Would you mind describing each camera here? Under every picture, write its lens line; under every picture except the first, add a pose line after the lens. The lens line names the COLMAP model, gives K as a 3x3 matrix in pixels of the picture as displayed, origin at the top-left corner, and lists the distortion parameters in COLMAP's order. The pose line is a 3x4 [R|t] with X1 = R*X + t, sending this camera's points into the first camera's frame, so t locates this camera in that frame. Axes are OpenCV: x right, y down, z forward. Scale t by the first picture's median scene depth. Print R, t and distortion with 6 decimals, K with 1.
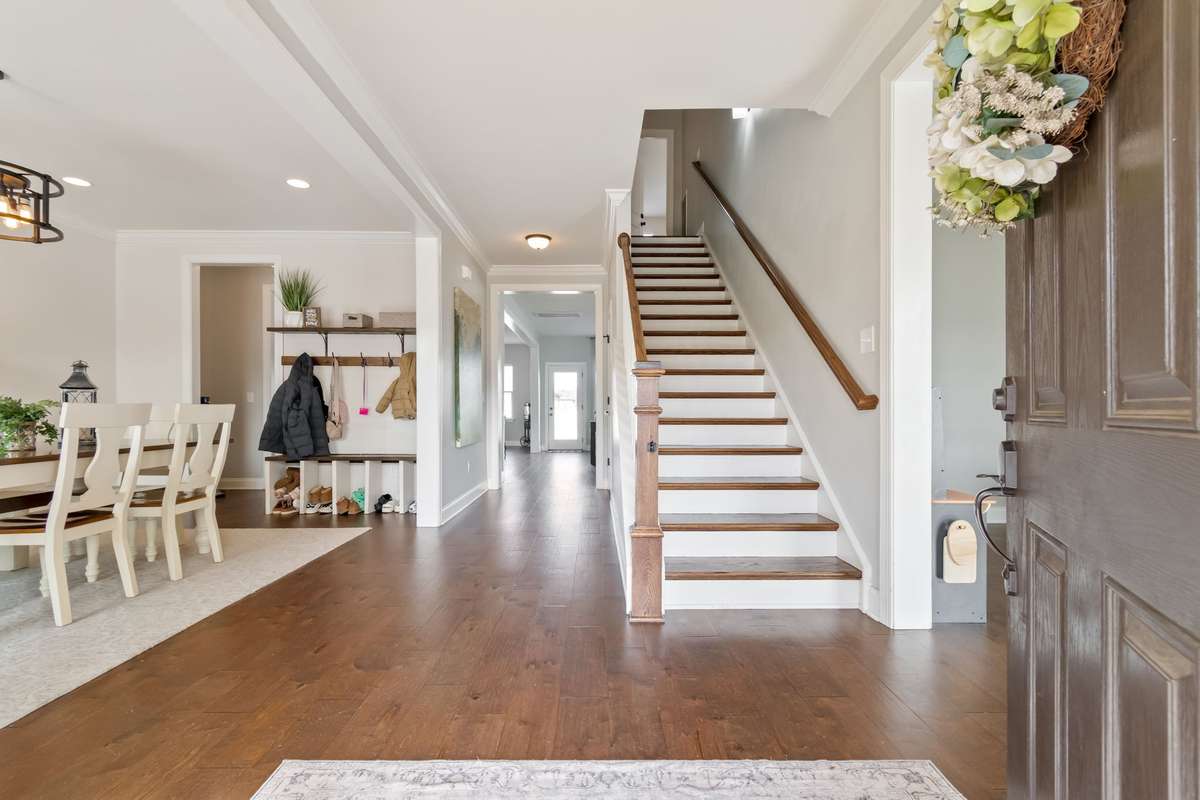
lens RADIAL K [[544.7, 0, 599.0], [0, 544.7, 409.6], [0, 0, 1]] dist [0.000575, 0.000125]
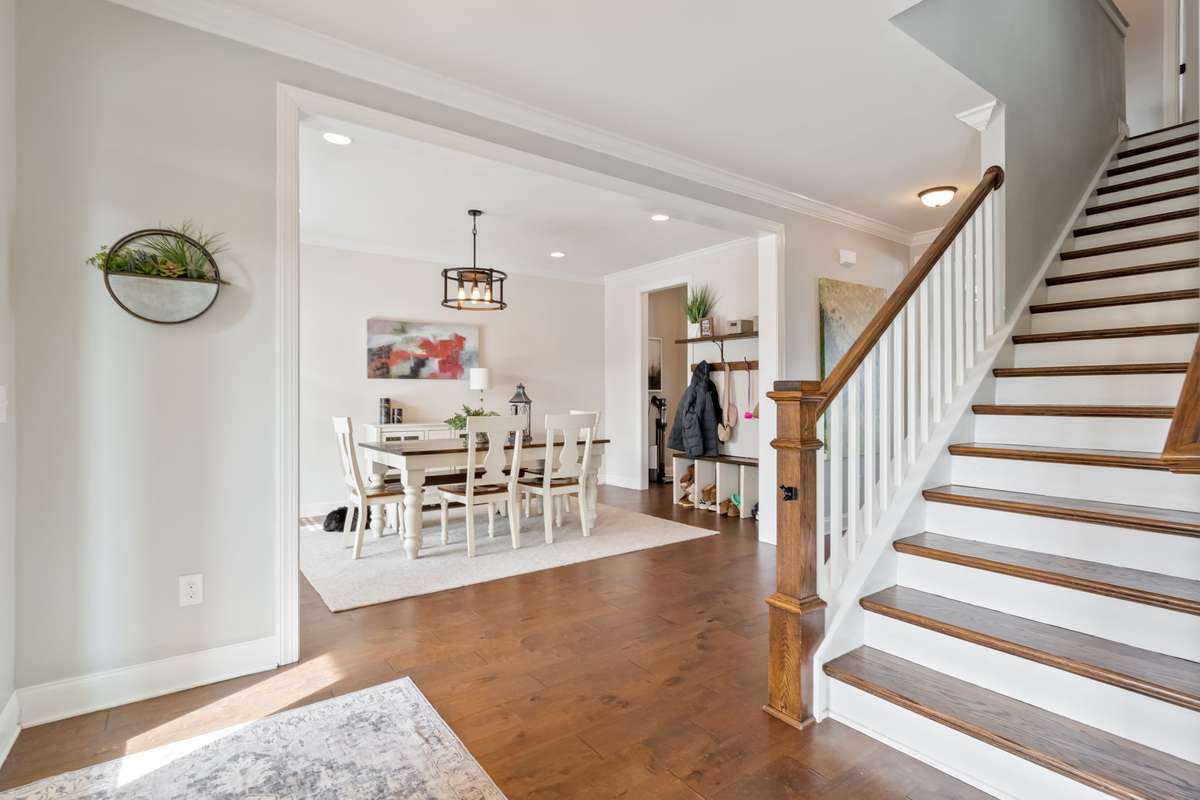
lens RADIAL K [[590.9, 0, 597.1], [0, 590.9, 389.6], [0, 0, 1]] dist [-0.000190, 0.000093]
pose [[0.575391, -0.010691, -0.817808, 0.315673], [0.003055, 0.999936, -0.010922, -0.034885], [0.817873, 0.003786, 0.575387, 0.151762]]
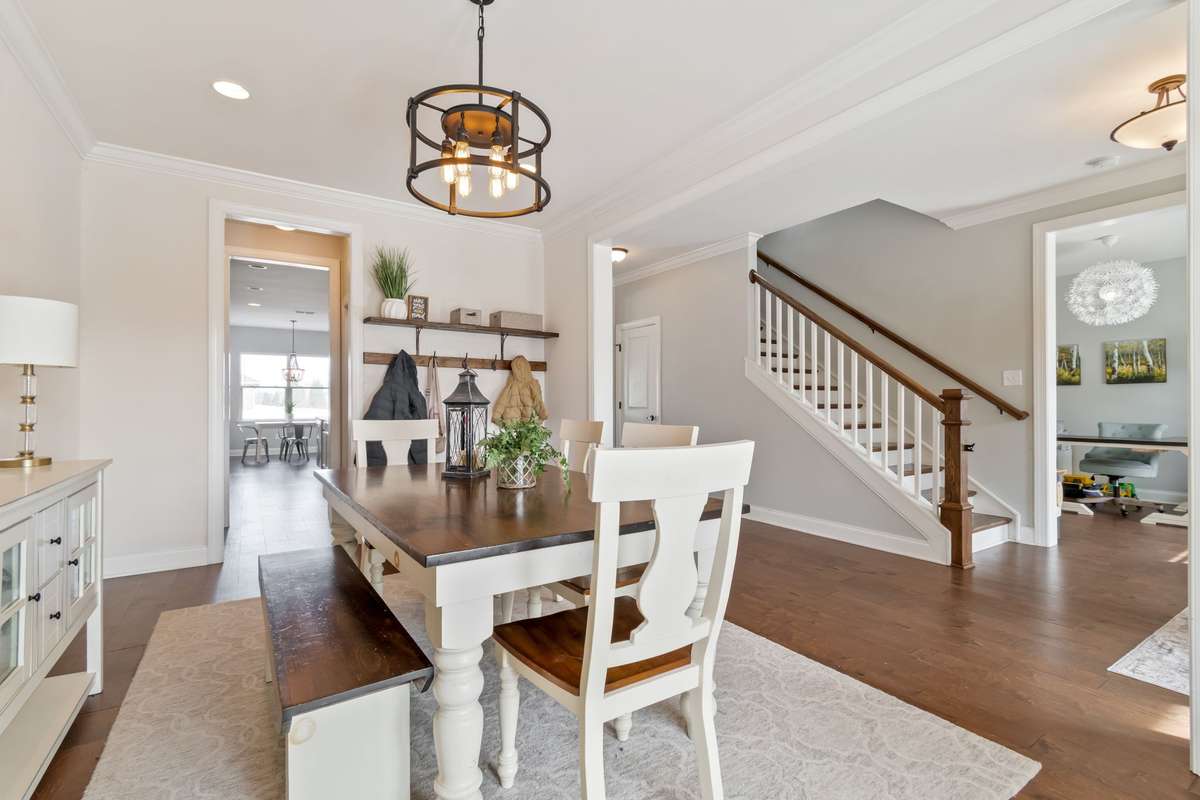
lens RADIAL K [[544.9, 0, 600.2], [0, 544.9, 432.2], [0, 0, 1]] dist [-0.002460, -0.000333]
pose [[0.838489, -0.026922, 0.544254, -0.768864], [0.001494, 0.998889, 0.047108, -0.021430], [-0.544917, -0.038686, 0.837597, 0.166060]]
